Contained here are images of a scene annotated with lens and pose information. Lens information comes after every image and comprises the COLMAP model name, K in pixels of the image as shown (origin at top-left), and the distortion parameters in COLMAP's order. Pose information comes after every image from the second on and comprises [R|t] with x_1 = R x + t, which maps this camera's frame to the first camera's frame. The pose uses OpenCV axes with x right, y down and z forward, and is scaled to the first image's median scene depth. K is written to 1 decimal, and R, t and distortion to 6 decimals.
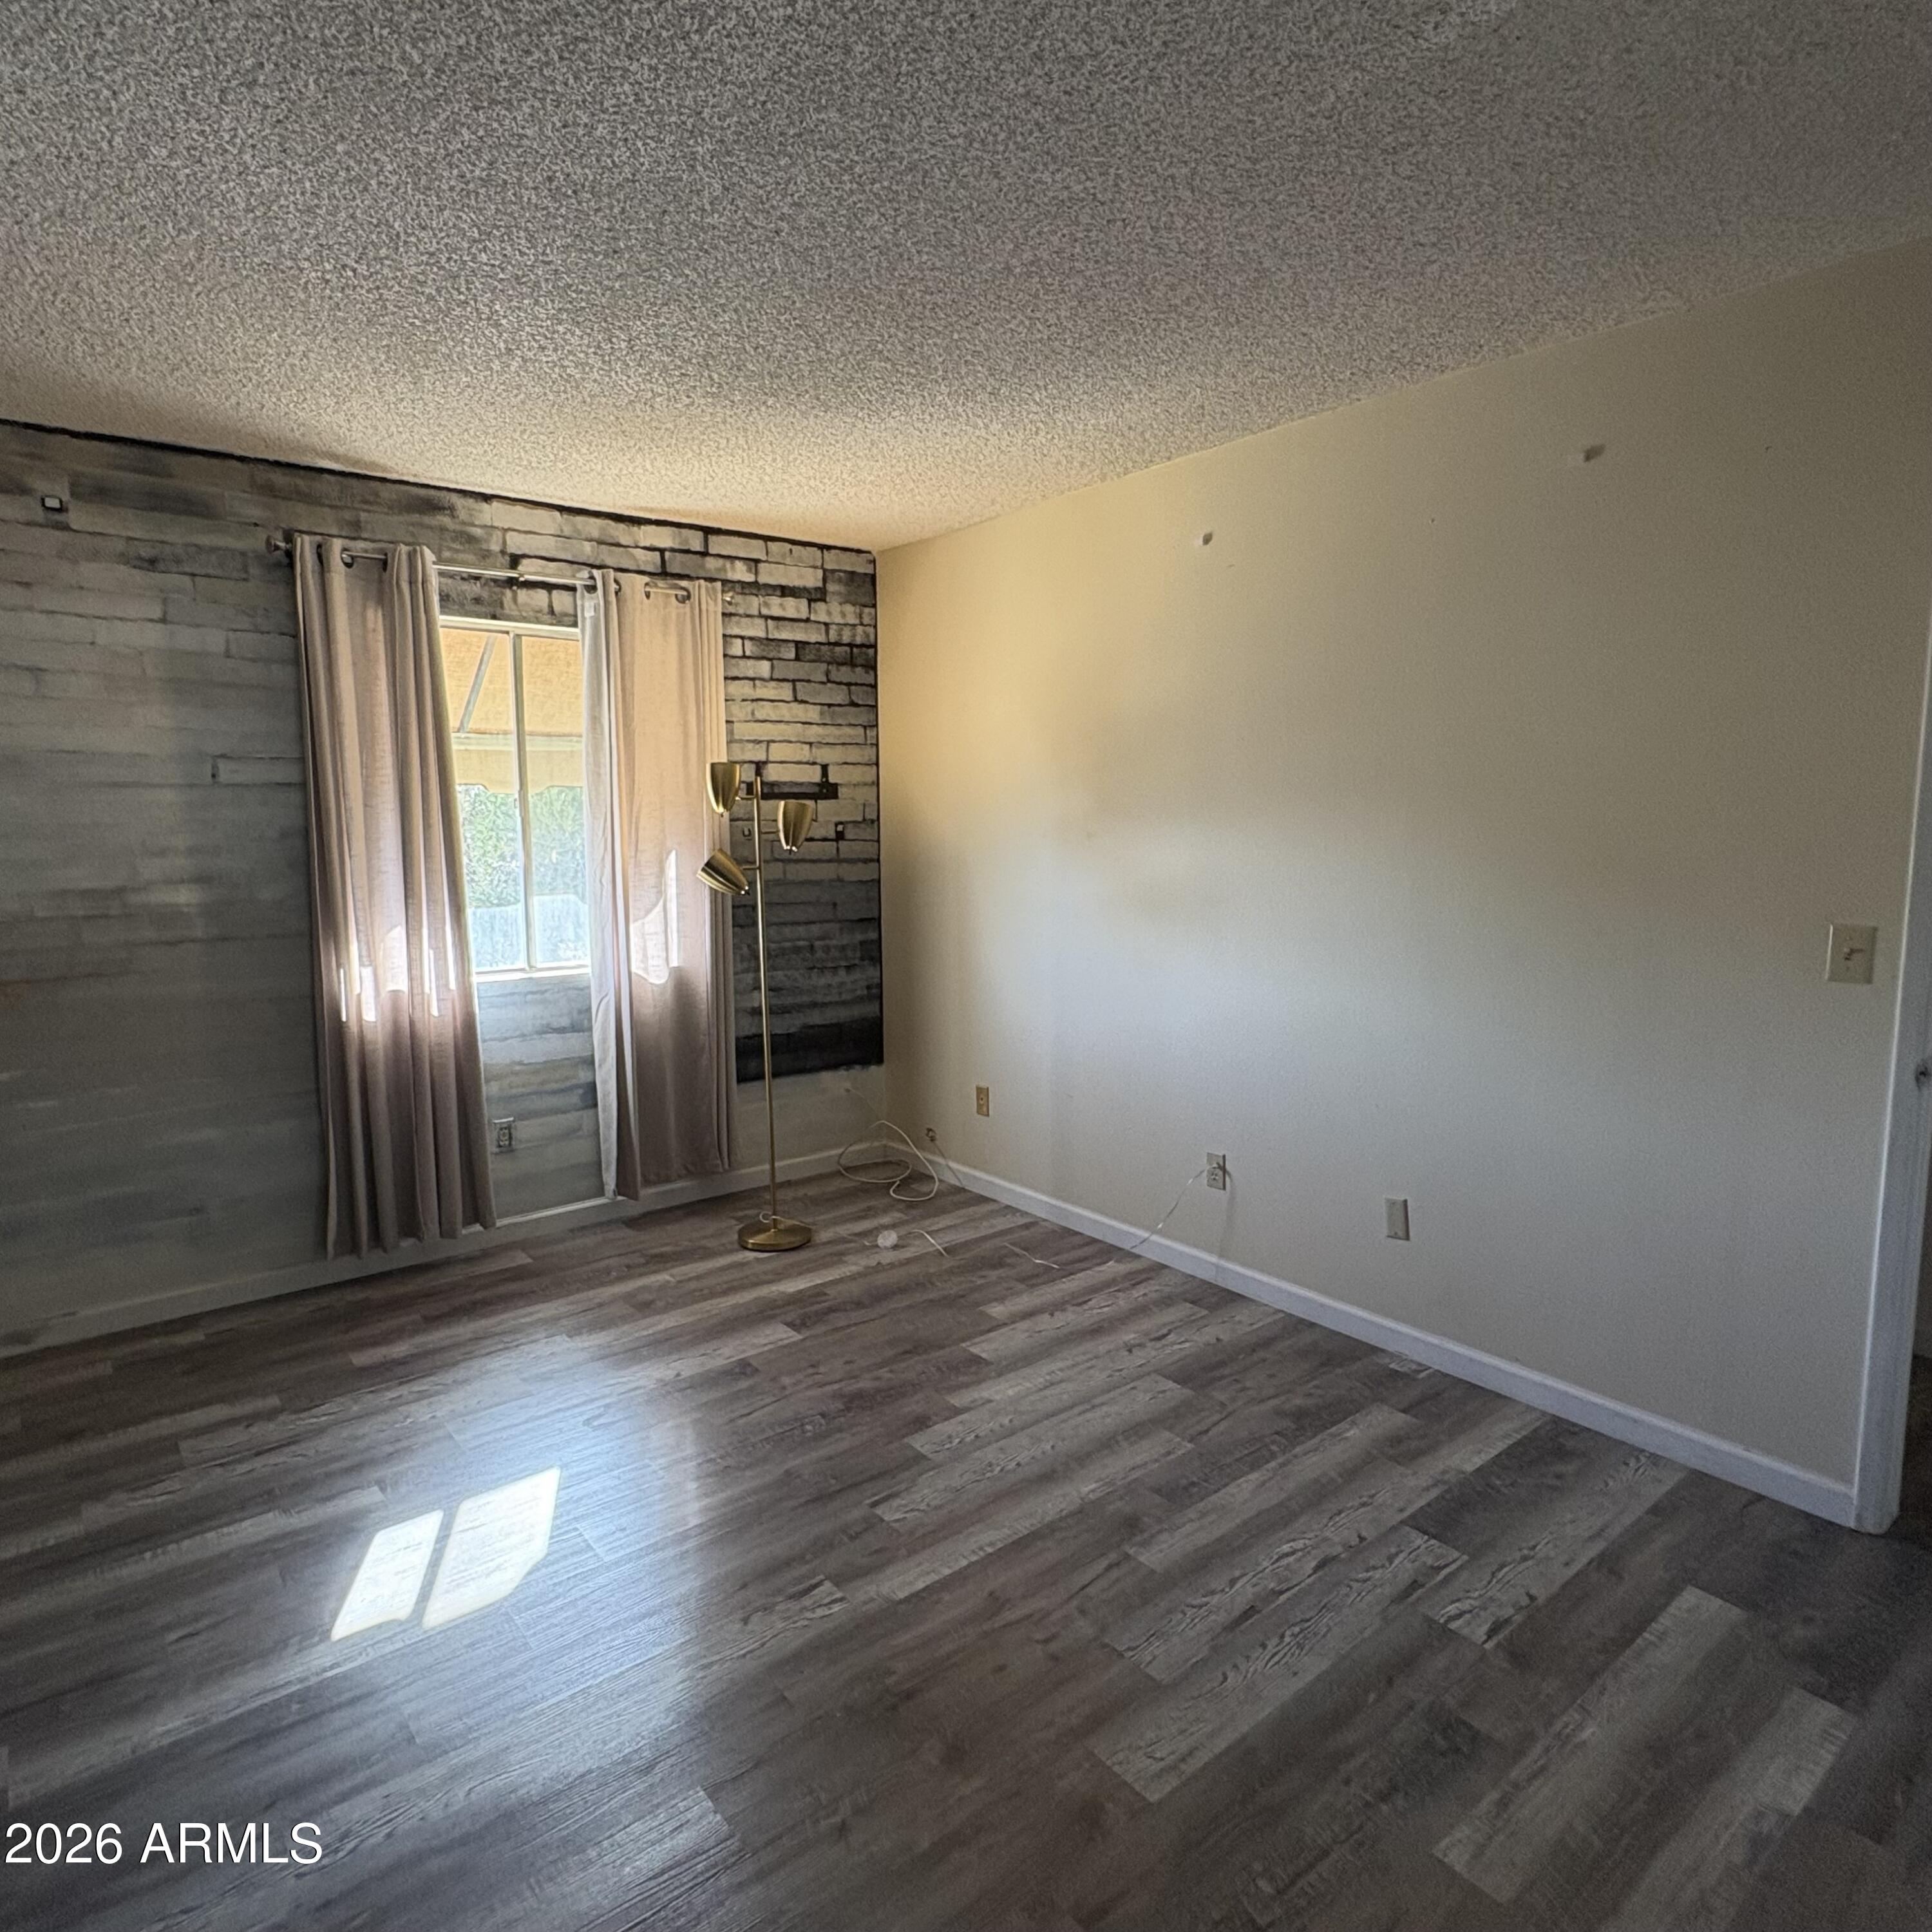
lens RADIAL K [[1190.6, 0, 962.2], [0, 1190.6, 963.4], [0, 0, 1]] dist [-0.001335, 0.002058]
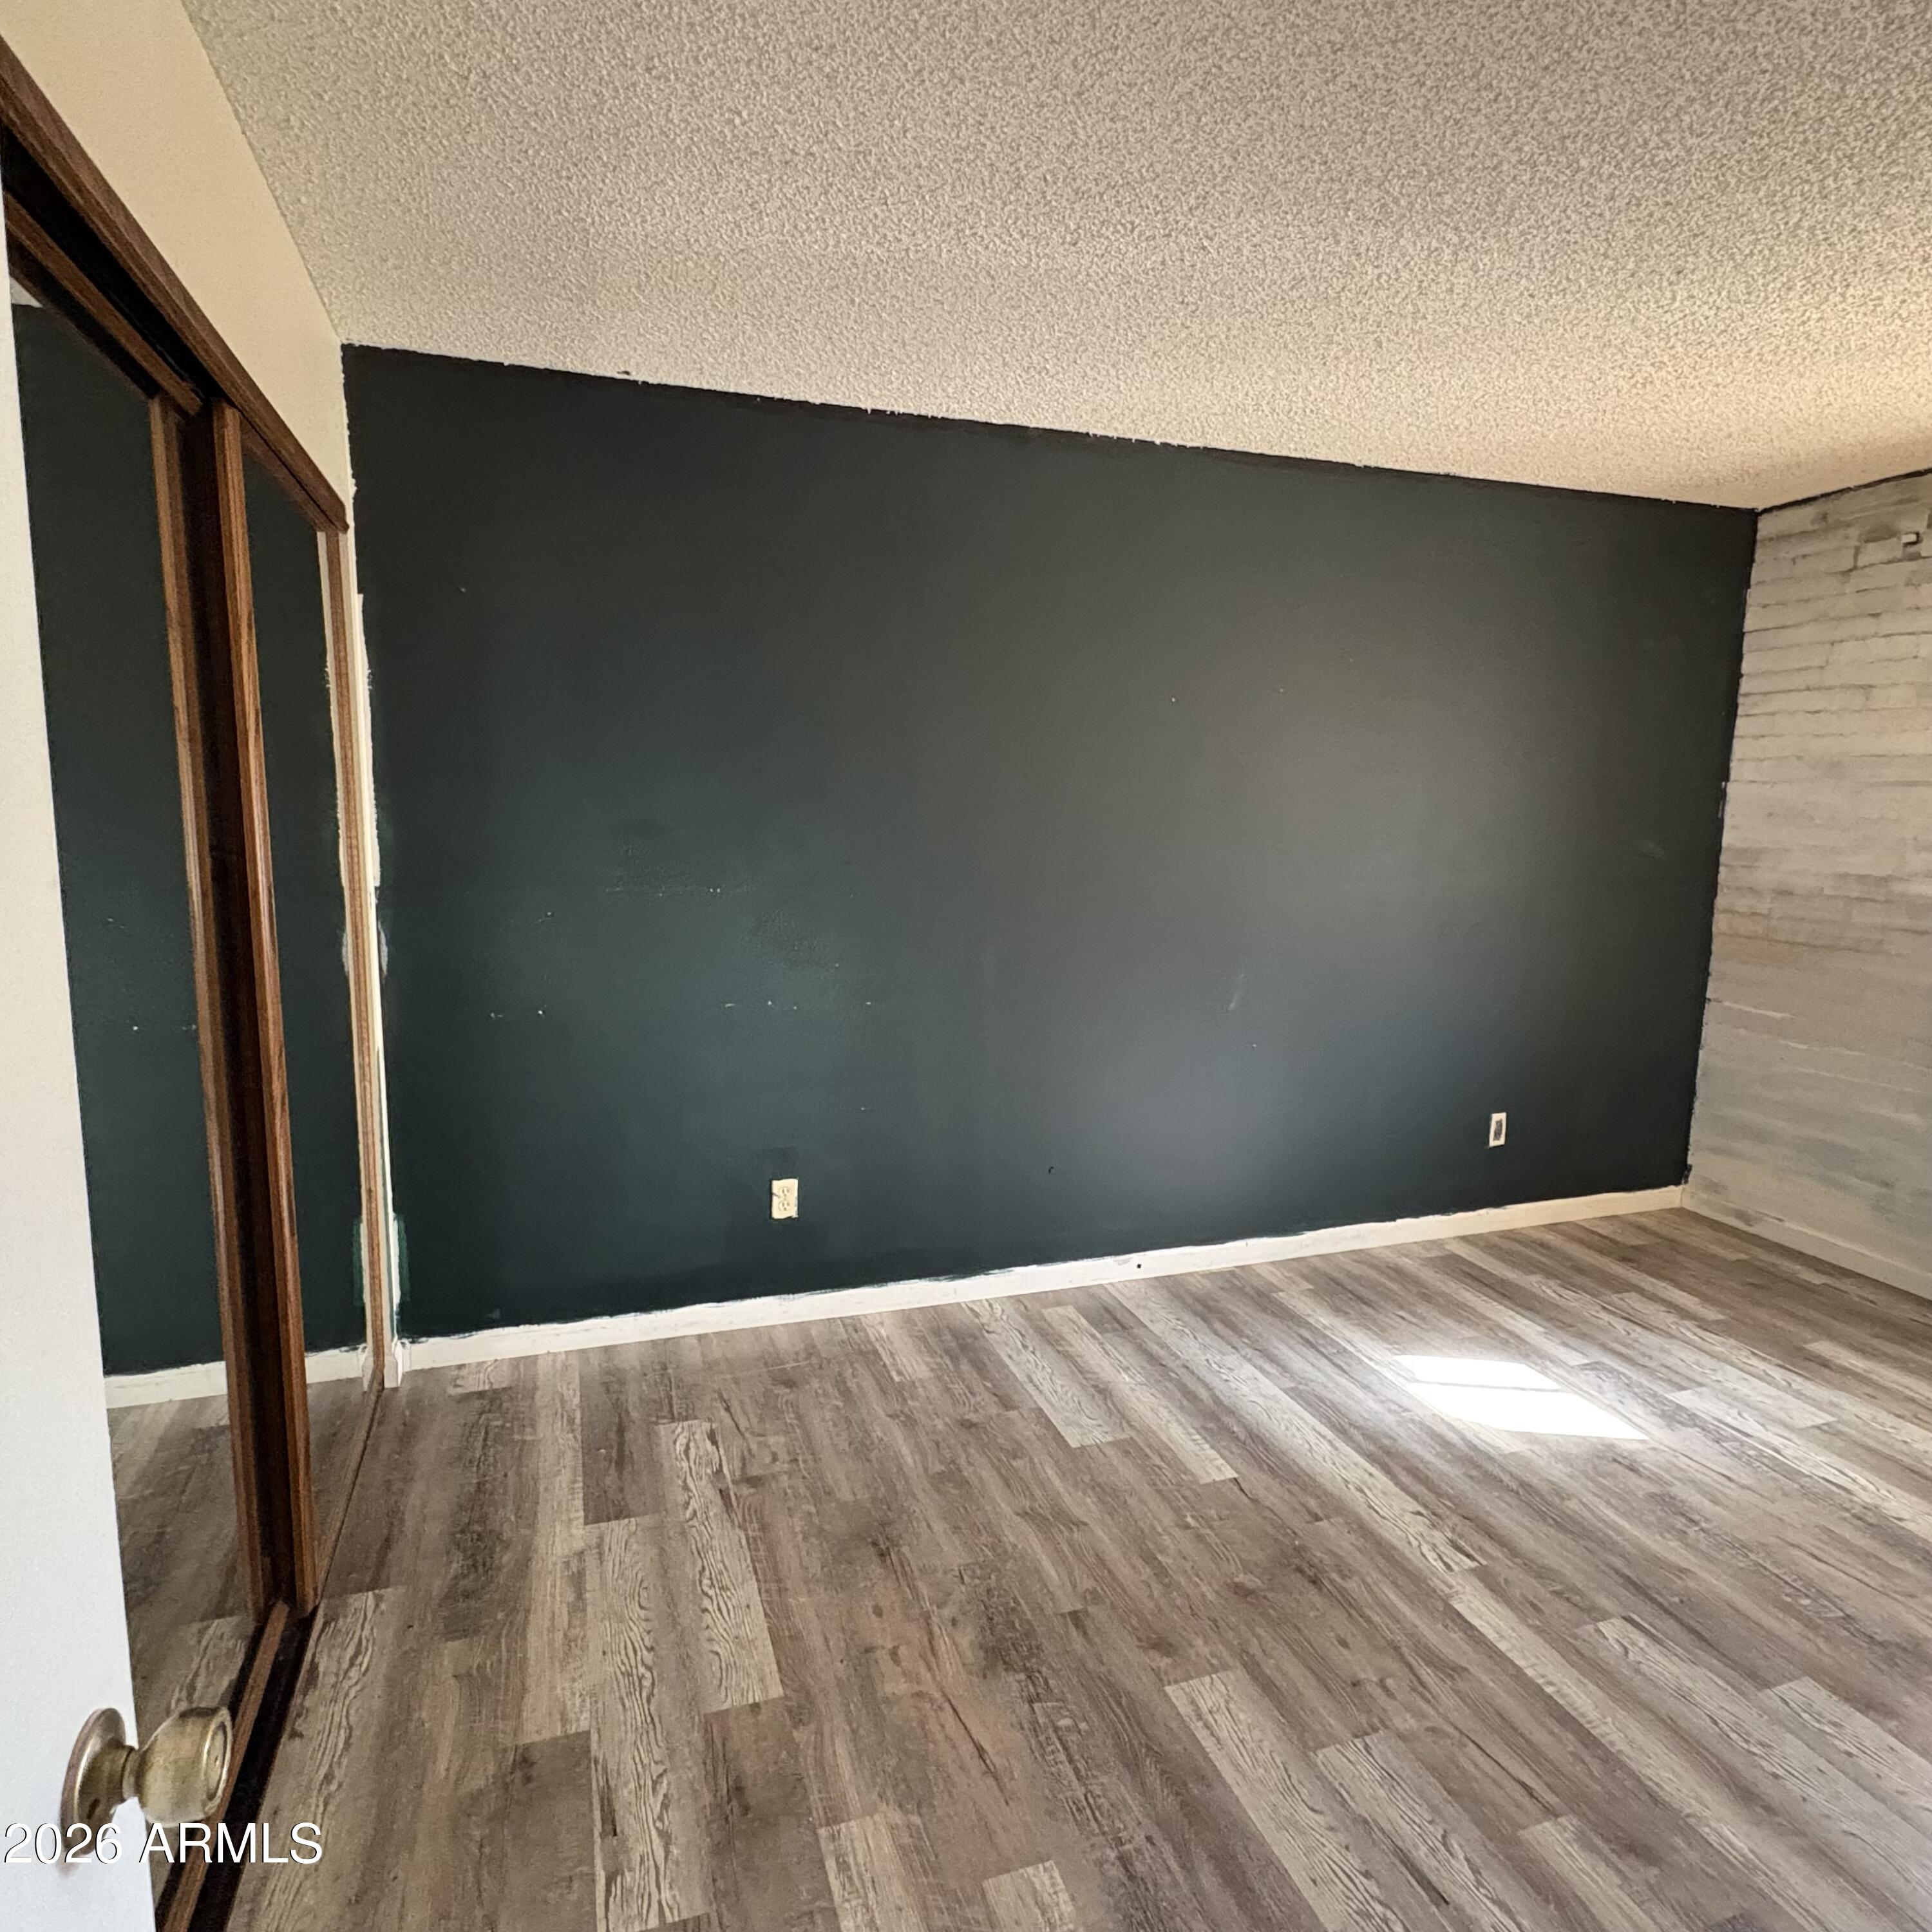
lens RADIAL K [[1190.6, 0, 962.2], [0, 1190.6, 963.4], [0, 0, 1]] dist [-0.001335, 0.002058]
pose [[-0.350396, 0.134740, -0.926859, 0.755558], [-0.129493, 0.973125, 0.190420, -0.099438], [0.927607, 0.186745, -0.323531, 0.675569]]
